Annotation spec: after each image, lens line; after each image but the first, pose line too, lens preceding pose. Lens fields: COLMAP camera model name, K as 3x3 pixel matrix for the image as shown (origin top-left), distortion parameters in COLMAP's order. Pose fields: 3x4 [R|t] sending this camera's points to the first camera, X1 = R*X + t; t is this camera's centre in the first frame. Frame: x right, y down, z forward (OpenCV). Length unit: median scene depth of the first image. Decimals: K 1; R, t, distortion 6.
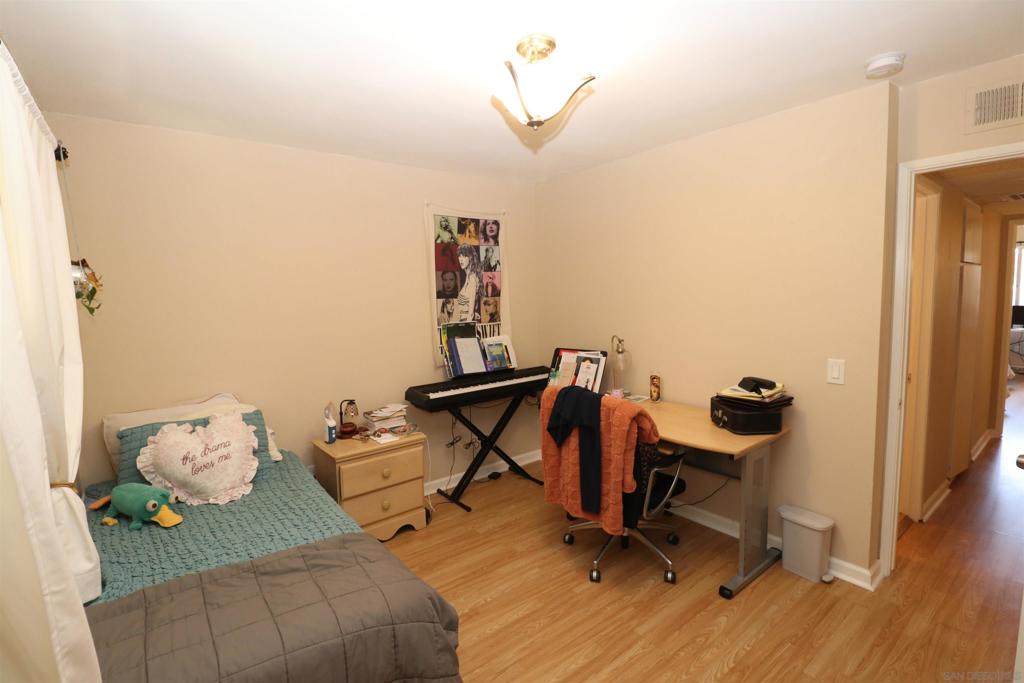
lens RADIAL K [[475.5, 0, 512.4], [0, 475.5, 338.0], [0, 0, 1]] dist [-0.000543, -0.011969]
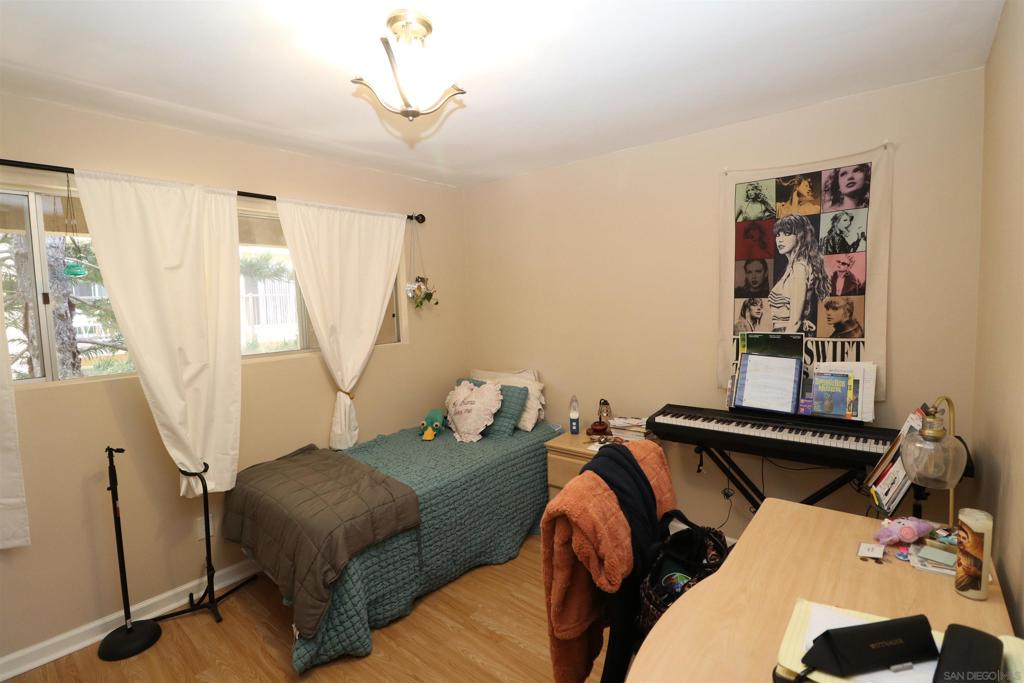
lens RADIAL K [[475.5, 0, 513.1], [0, 475.5, 341.6], [0, 0, 1]] dist [-0.000543, -0.011969]
pose [[0.217517, 0.109027, -0.969948, 0.467715], [-0.067075, 0.993062, 0.096584, -0.060751], [0.973749, 0.044050, 0.223321, 0.478137]]
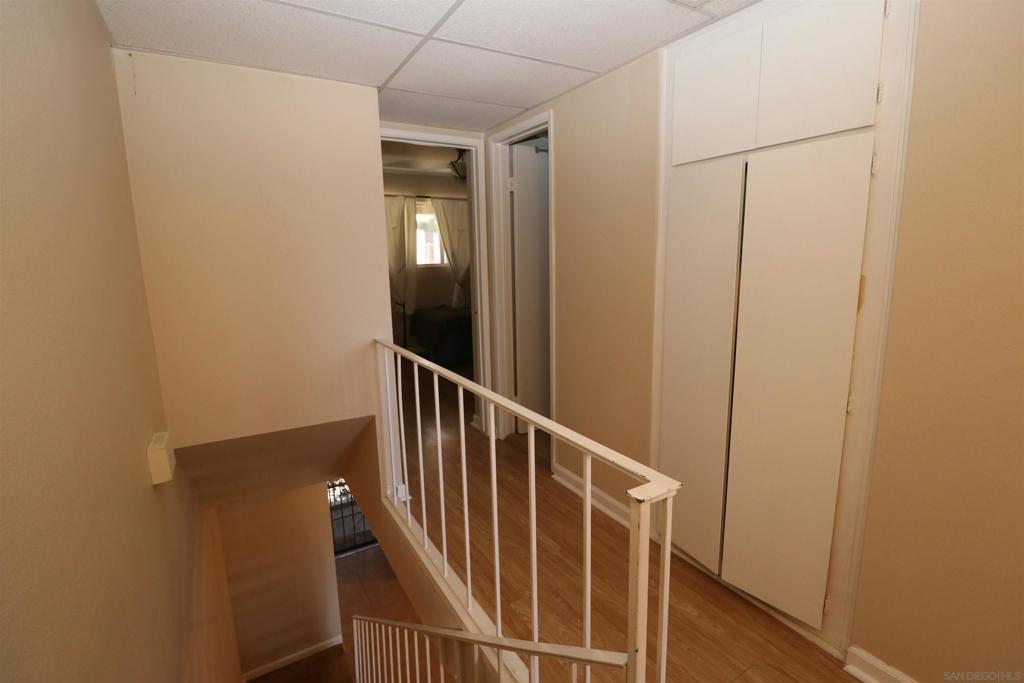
lens RADIAL K [[475.5, 0, 506.1], [0, 475.5, 339.8], [0, 0, 1]] dist [-0.000543, -0.011969]
pose [[-0.127182, 0.207447, -0.969943, 1.396734], [-0.059729, 0.974508, 0.216256, -0.067138], [0.990079, 0.085438, -0.111550, 0.783235]]
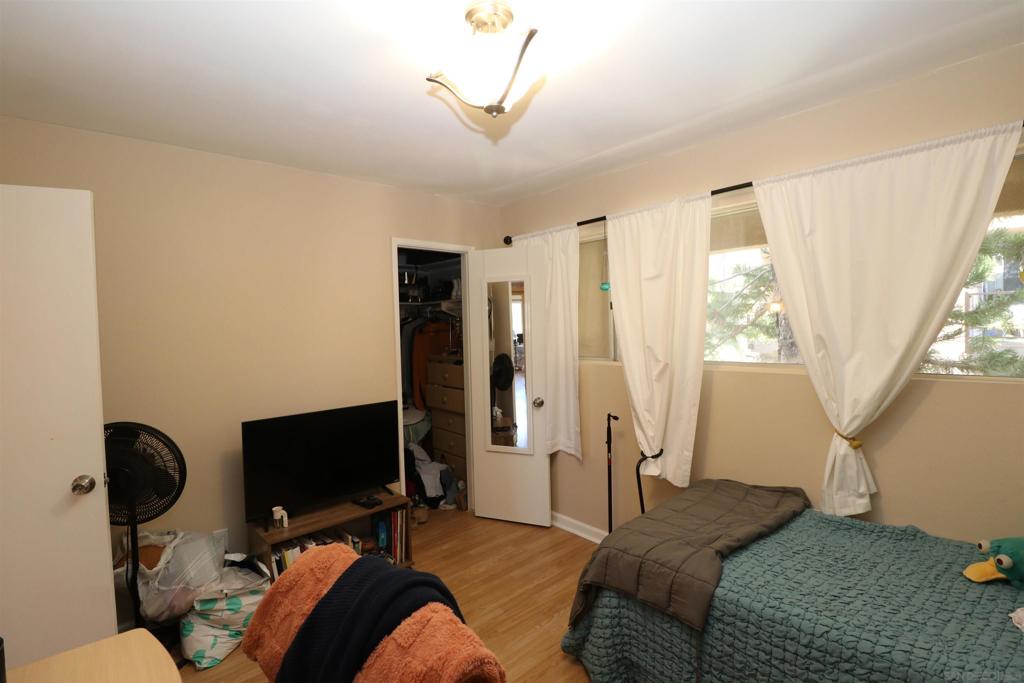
lens RADIAL K [[475.5, 0, 508.8], [0, 475.5, 341.6], [0, 0, 1]] dist [-0.000543, -0.011969]
pose [[-0.995896, 0.061281, -0.066600, 0.042467], [0.052364, 0.990358, 0.128252, -0.075365], [0.073818, 0.124238, -0.989503, 0.886901]]
